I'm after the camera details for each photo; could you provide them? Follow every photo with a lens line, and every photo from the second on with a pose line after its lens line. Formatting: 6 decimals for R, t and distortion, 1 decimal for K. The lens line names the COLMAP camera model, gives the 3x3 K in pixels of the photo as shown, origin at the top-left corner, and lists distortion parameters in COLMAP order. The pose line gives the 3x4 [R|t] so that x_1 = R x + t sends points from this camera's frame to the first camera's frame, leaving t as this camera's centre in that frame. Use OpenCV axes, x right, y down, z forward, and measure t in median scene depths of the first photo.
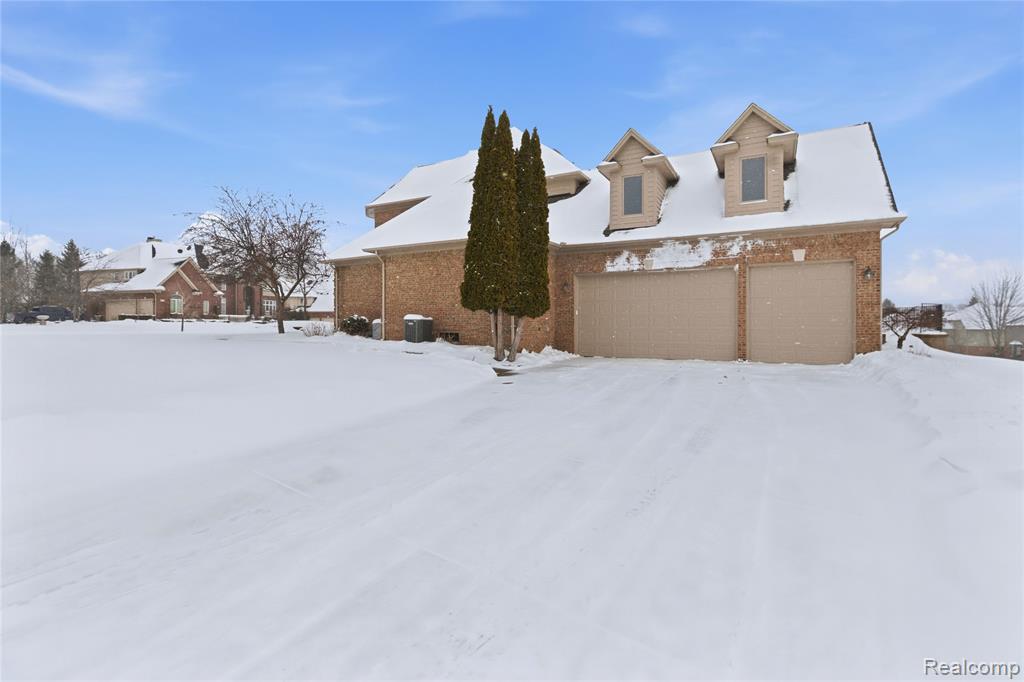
lens RADIAL K [[480.8, 0, 515.6], [0, 480.8, 324.7], [0, 0, 1]] dist [-0.003009, -0.000168]
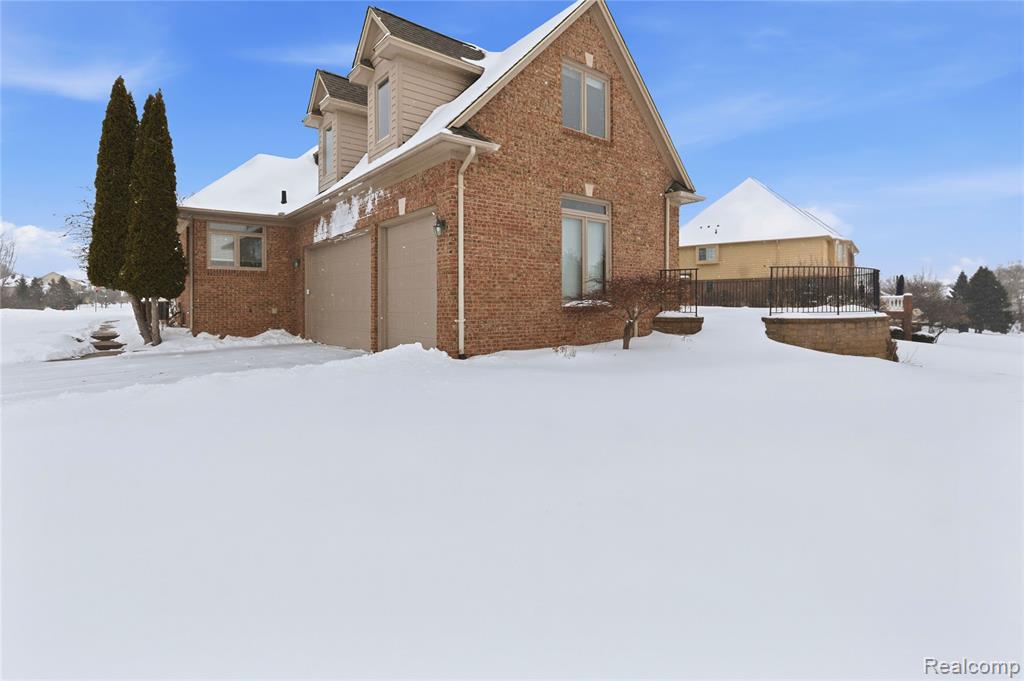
lens RADIAL K [[491.7, 0, 510.1], [0, 491.7, 302.2], [0, 0, 1]] dist [-0.001978, -0.000280]
pose [[0.931532, -0.008880, -0.363551, 0.860398], [0.006760, 0.999952, -0.007104, 0.002724], [0.363597, 0.004160, 0.931547, 0.326950]]
